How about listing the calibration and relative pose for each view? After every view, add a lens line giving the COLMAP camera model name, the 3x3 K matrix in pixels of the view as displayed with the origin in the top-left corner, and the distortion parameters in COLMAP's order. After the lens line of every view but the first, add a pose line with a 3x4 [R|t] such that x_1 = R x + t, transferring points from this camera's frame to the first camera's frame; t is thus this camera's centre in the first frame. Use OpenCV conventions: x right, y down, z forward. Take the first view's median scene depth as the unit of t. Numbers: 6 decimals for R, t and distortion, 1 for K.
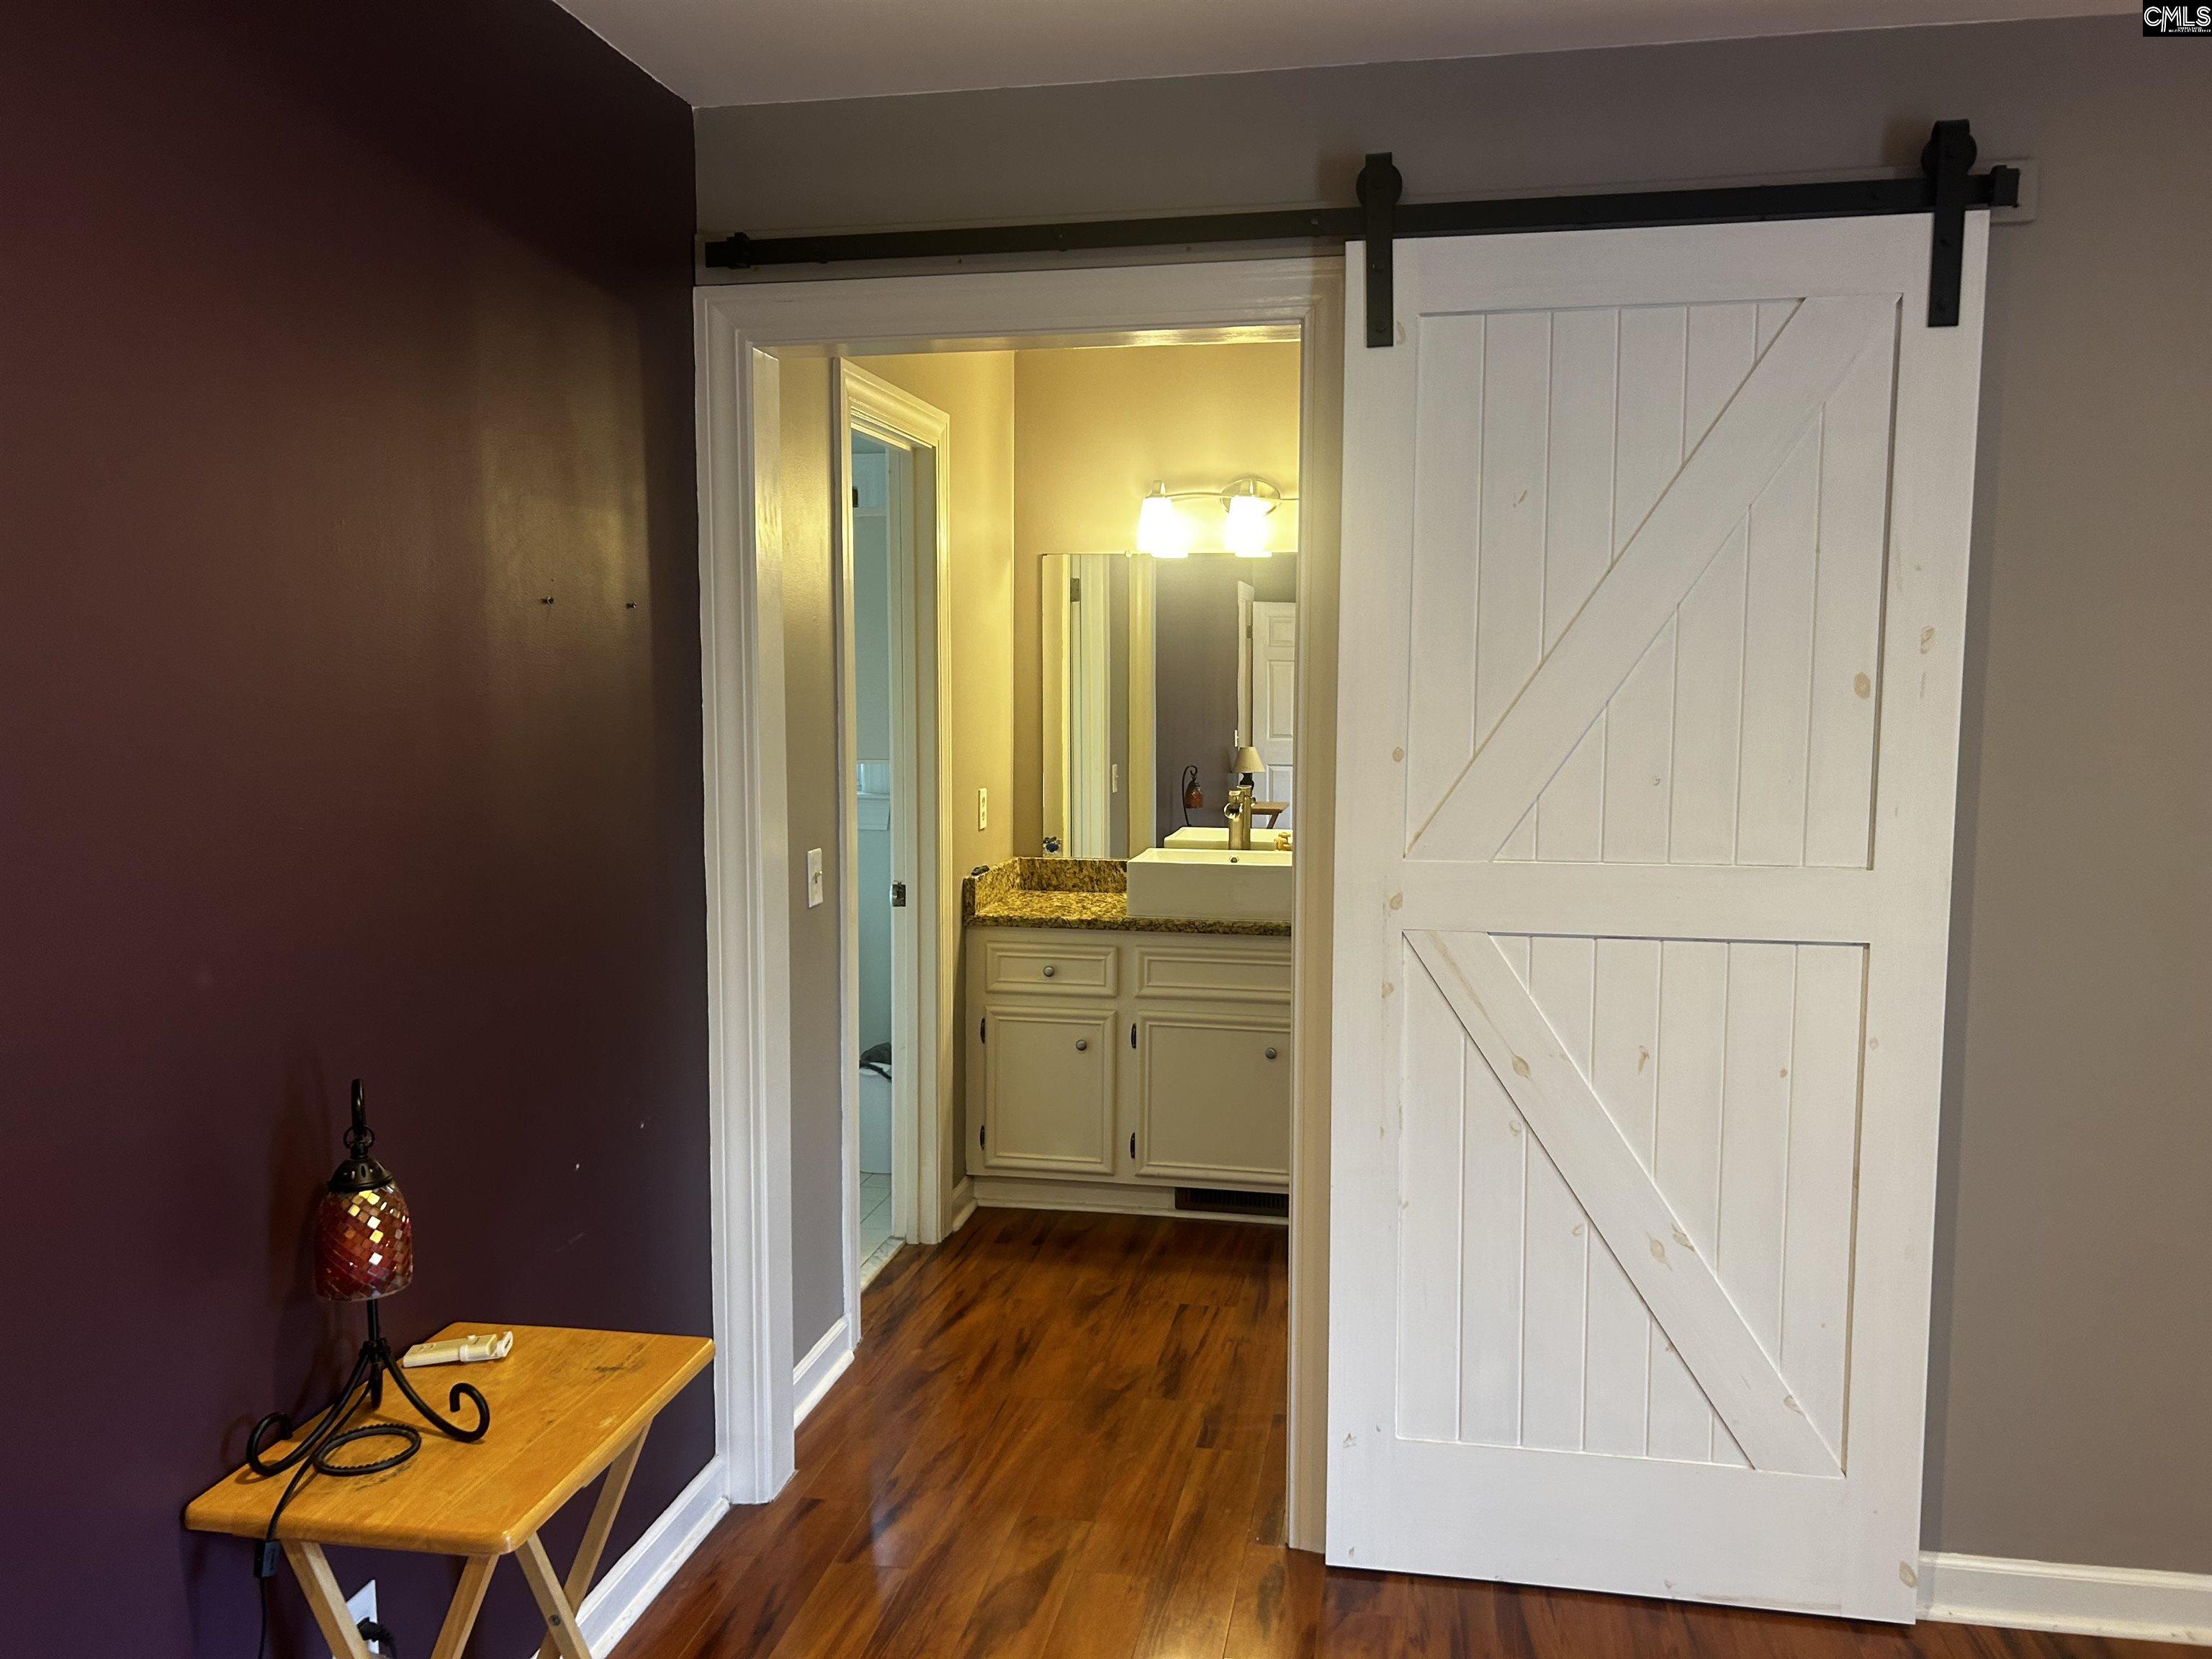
lens RADIAL K [[1674.0, 0, 1110.5], [0, 1674.0, 839.4], [0, 0, 1]] dist [0.078496, -0.103179]
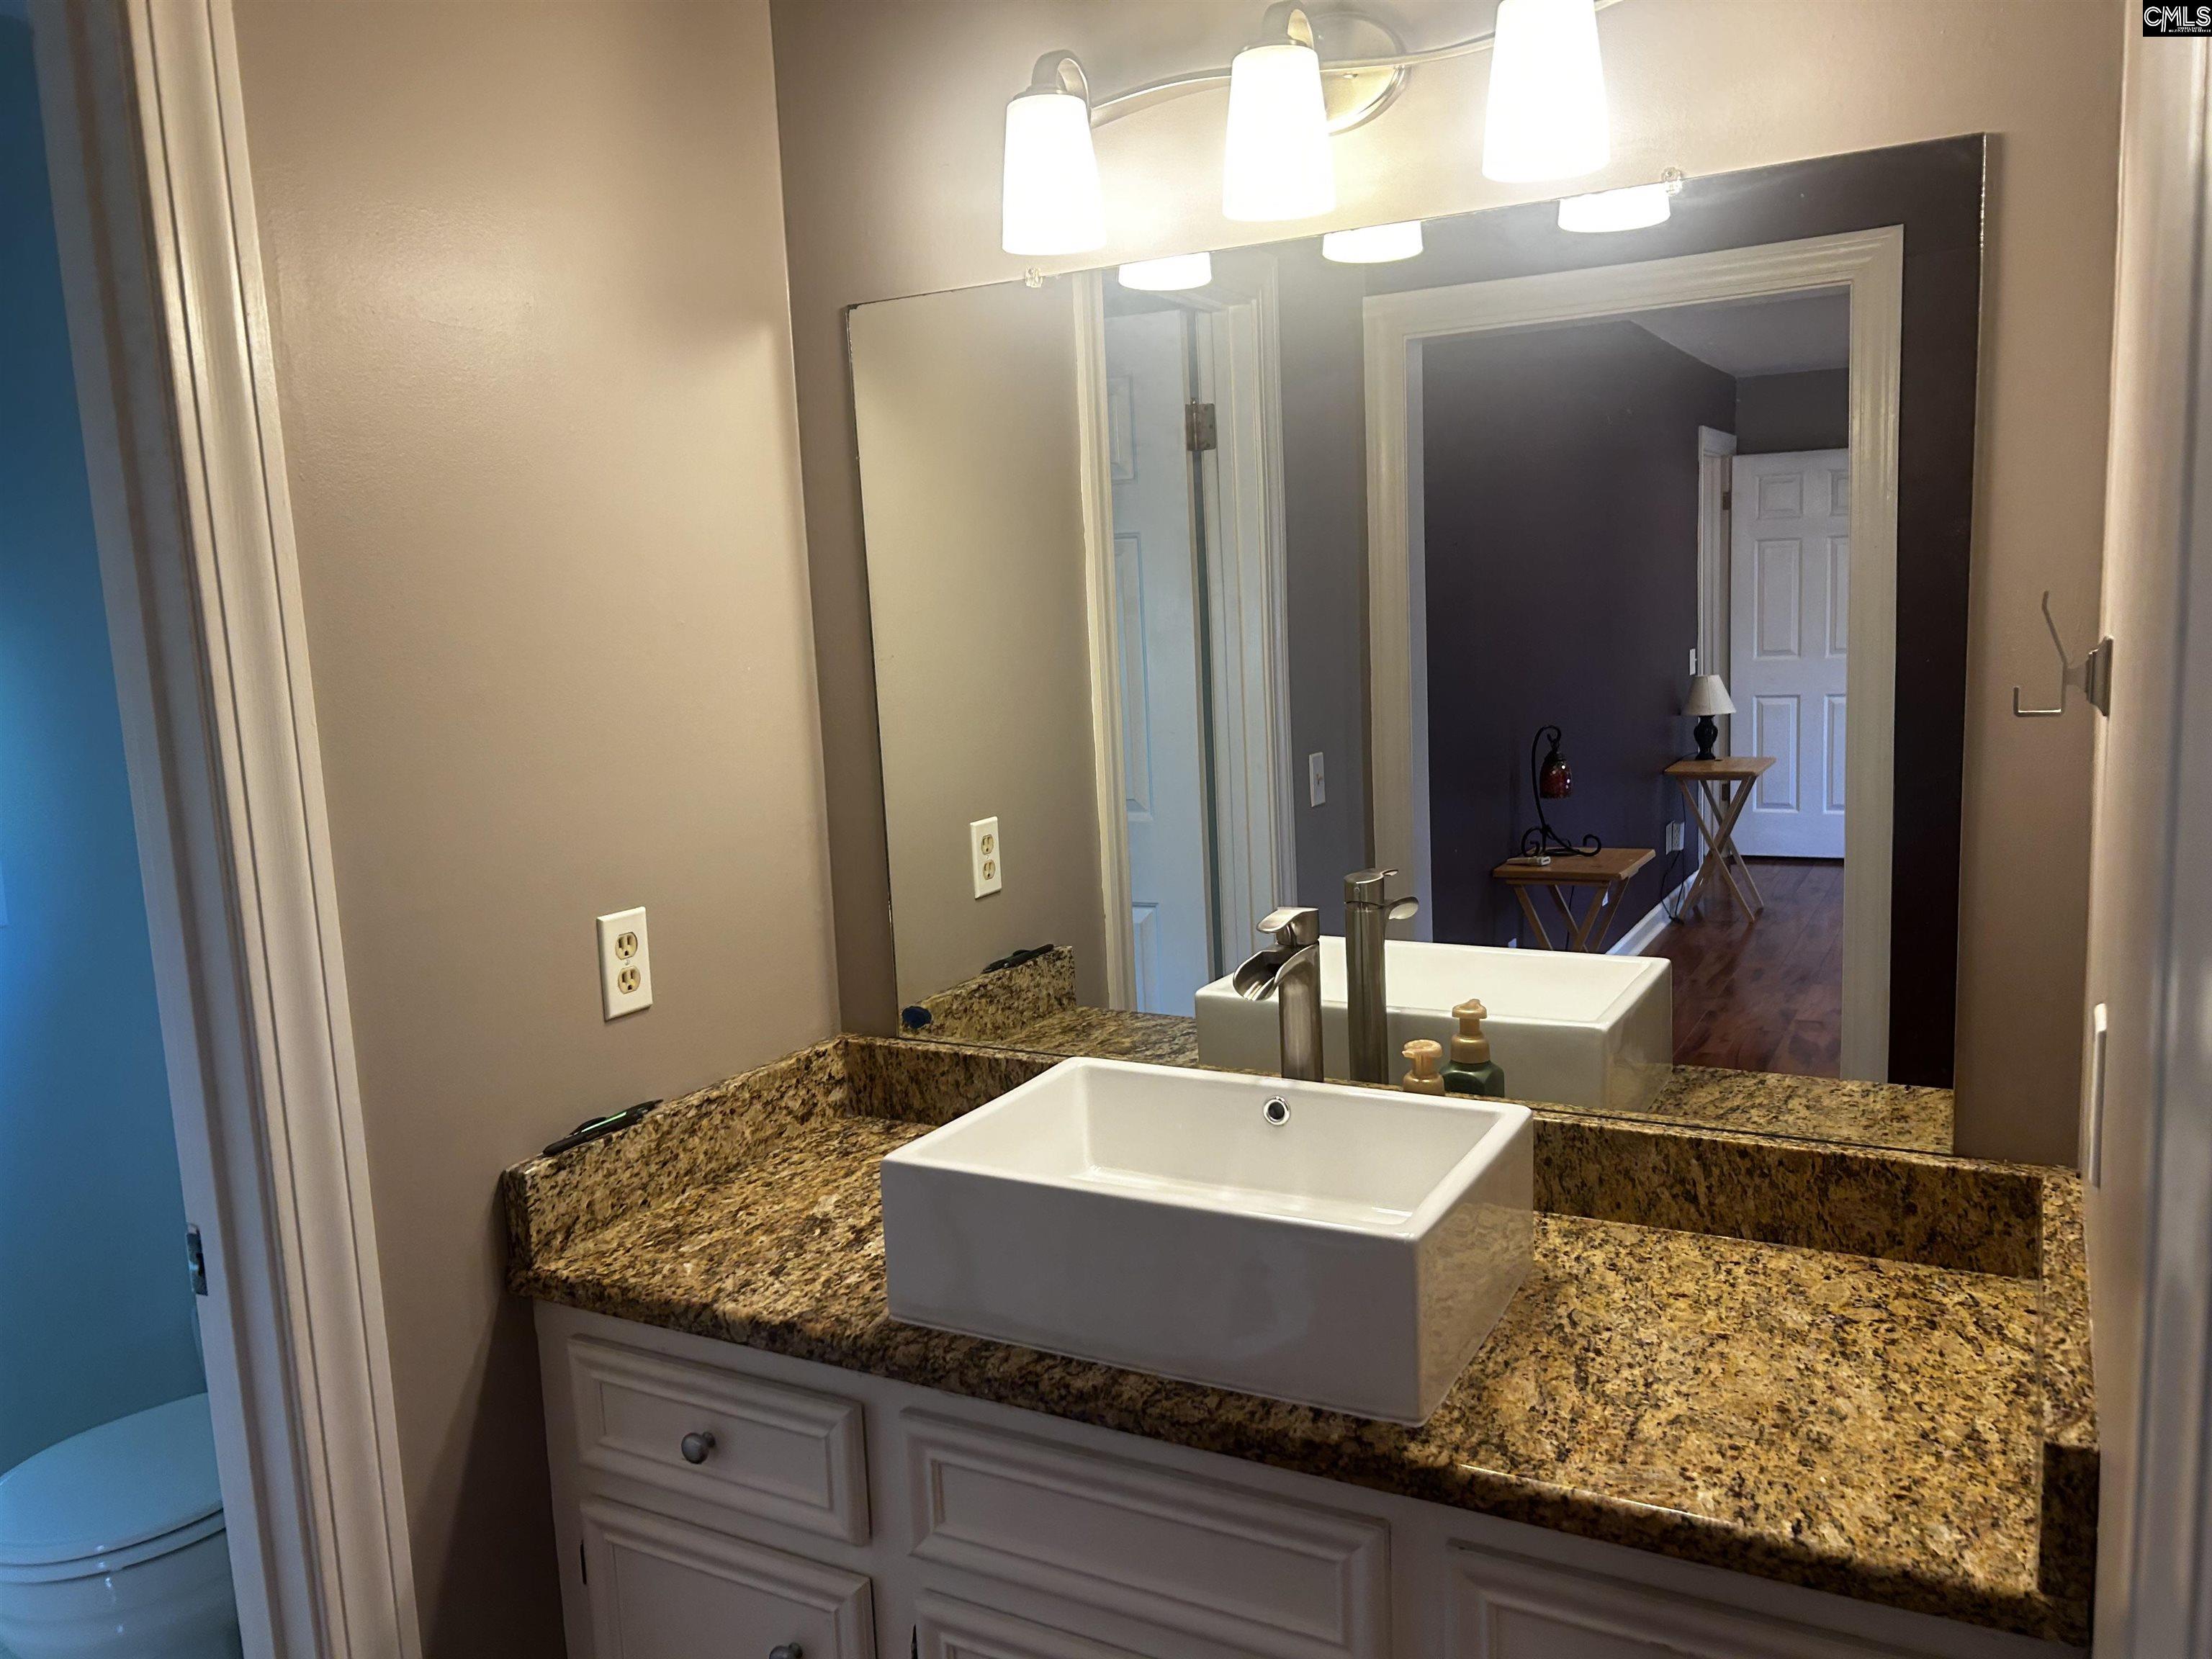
lens RADIAL K [[1674.0, 0, 1110.5], [0, 1674.0, 839.4], [0, 0, 1]] dist [0.078496, -0.103179]
pose [[0.948804, -0.005449, -0.315818, 0.158180], [0.021933, 0.998575, 0.048661, -0.064613], [0.315103, -0.053096, 0.947571, 0.674350]]
